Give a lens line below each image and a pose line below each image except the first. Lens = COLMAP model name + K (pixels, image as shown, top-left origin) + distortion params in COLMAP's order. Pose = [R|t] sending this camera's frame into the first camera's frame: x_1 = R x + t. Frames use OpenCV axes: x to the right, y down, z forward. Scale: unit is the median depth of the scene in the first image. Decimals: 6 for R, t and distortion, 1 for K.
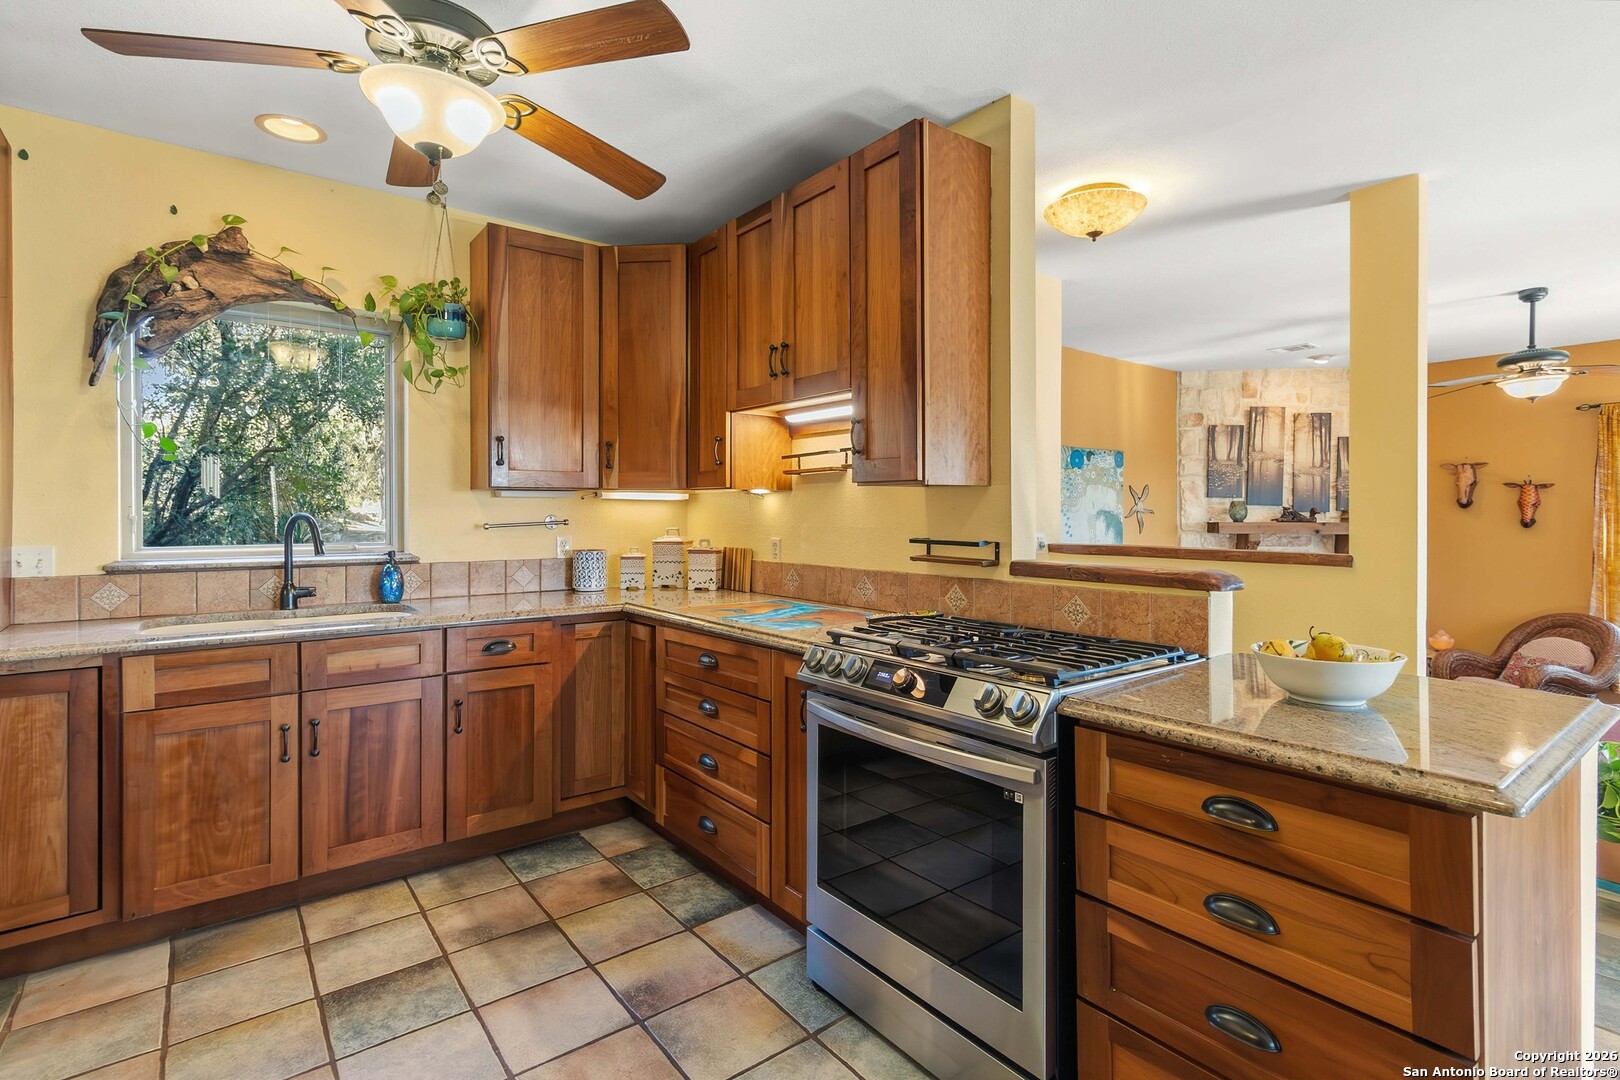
lens RADIAL K [[763.4, 0, 815.4], [0, 763.4, 521.4], [0, 0, 1]] dist [0.001092, 0.000160]
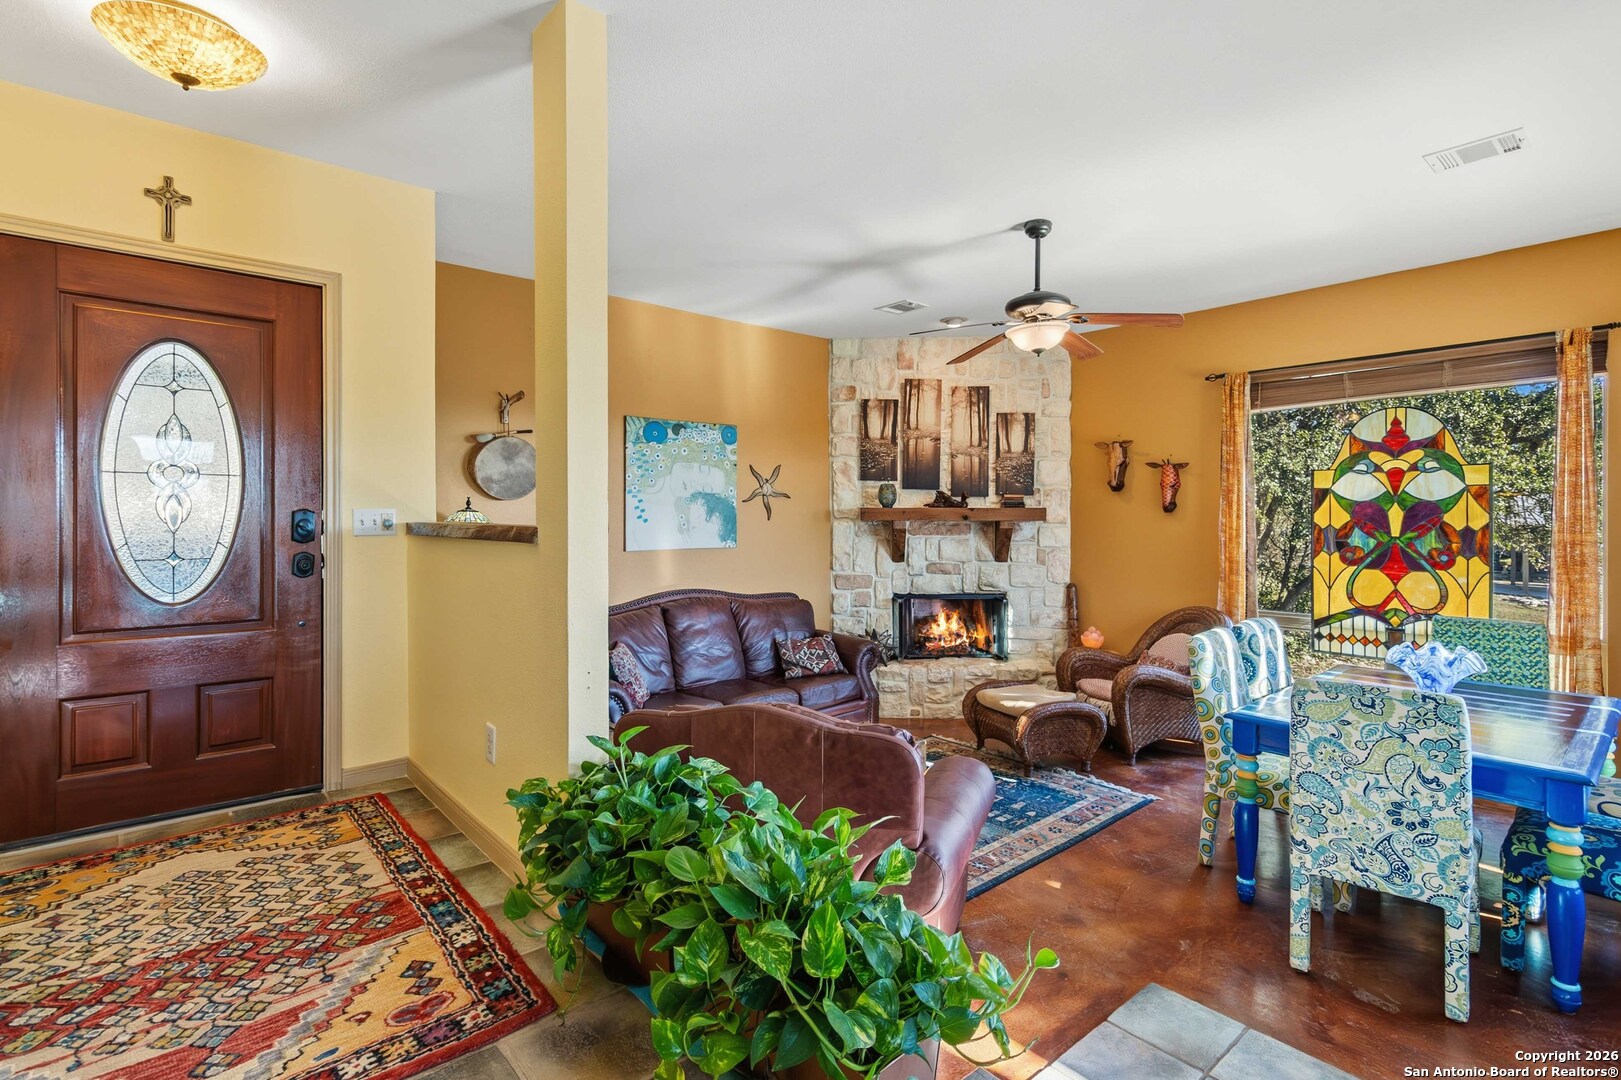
lens RADIAL K [[771.9, 0, 812.8], [0, 771.9, 514.5], [0, 0, 1]] dist [-0.000911, -0.000107]
pose [[0.997568, -0.000940, 0.069695, 0.407072], [0.001622, 0.999951, -0.009727, 0.017493], [-0.069683, 0.009817, 0.997521, 0.109719]]
